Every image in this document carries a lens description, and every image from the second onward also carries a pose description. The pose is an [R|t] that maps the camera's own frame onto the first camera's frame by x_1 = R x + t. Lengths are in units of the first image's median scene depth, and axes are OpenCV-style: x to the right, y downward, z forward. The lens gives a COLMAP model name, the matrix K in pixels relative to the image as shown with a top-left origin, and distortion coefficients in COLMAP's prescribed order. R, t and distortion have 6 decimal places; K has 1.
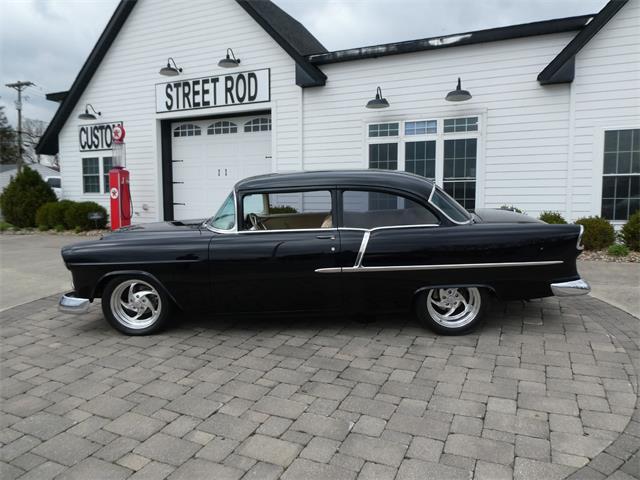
lens RADIAL K [[445.7, 0, 325.4], [0, 445.7, 245.1], [0, 0, 1]] dist [-0.015843, -0.006939]
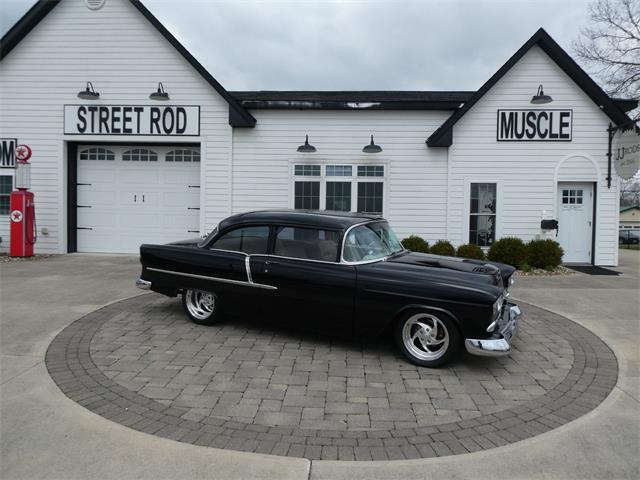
lens RADIAL K [[445.7, 0, 325.4], [0, 445.7, 244.5], [0, 0, 1]] dist [-0.015843, -0.006939]
pose [[0.925740, 0.002691, 0.378150, -0.245133], [0.019134, 0.998360, -0.053947, 0.004243], [-0.377675, 0.057177, 0.924171, -0.096856]]
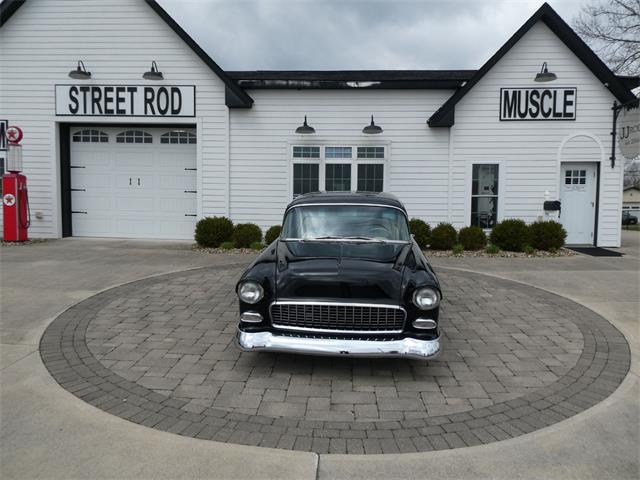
lens RADIAL K [[445.7, 0, 325.6], [0, 445.7, 242.7], [0, 0, 1]] dist [-0.015843, -0.006939]
pose [[0.923245, -0.016153, 0.383873, -0.244118], [0.025428, 0.999494, -0.019098, 0.003065], [-0.383370, 0.027393, 0.923189, -0.080369]]
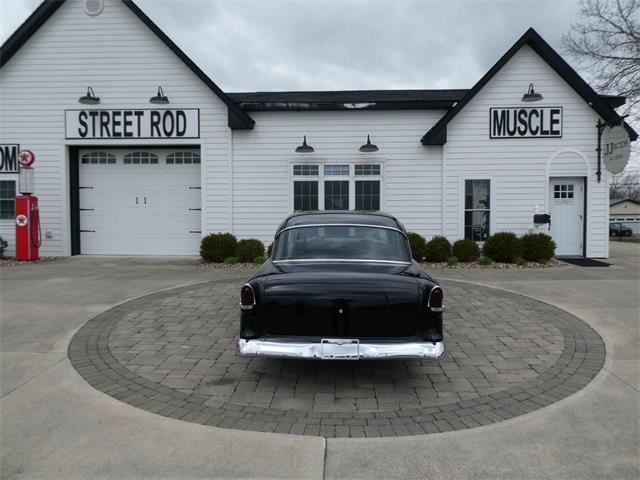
lens RADIAL K [[445.7, 0, 325.5], [0, 445.7, 244.4], [0, 0, 1]] dist [-0.015843, -0.006939]
pose [[0.921767, -0.016800, 0.387381, -0.263413], [0.038705, 0.998058, -0.048815, 0.005332], [-0.385809, 0.059989, 0.920626, -0.117587]]
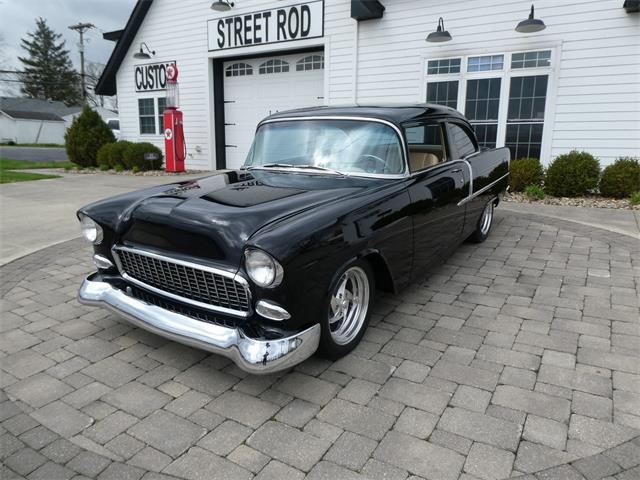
lens RADIAL K [[445.7, 0, 326.0], [0, 445.7, 242.6], [0, 0, 1]] dist [-0.015843, -0.006939]
pose [[0.993084, 0.036532, -0.111574, 0.002801], [-0.023895, 0.993357, 0.112565, 0.007154], [0.114945, -0.109121, 0.987360, 0.015582]]
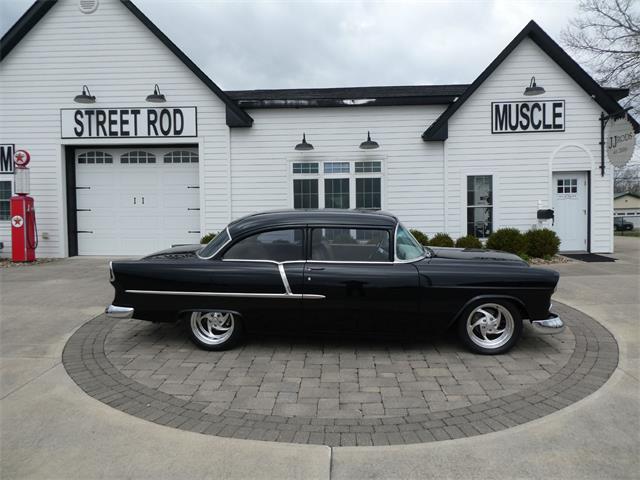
lens RADIAL K [[445.7, 0, 325.9], [0, 445.7, 243.5], [0, 0, 1]] dist [-0.015843, -0.006939]
pose [[0.921258, -0.027990, 0.387944, -0.259183], [0.050277, 0.997609, -0.047415, 0.004719], [-0.385689, 0.063186, 0.920463, -0.103113]]
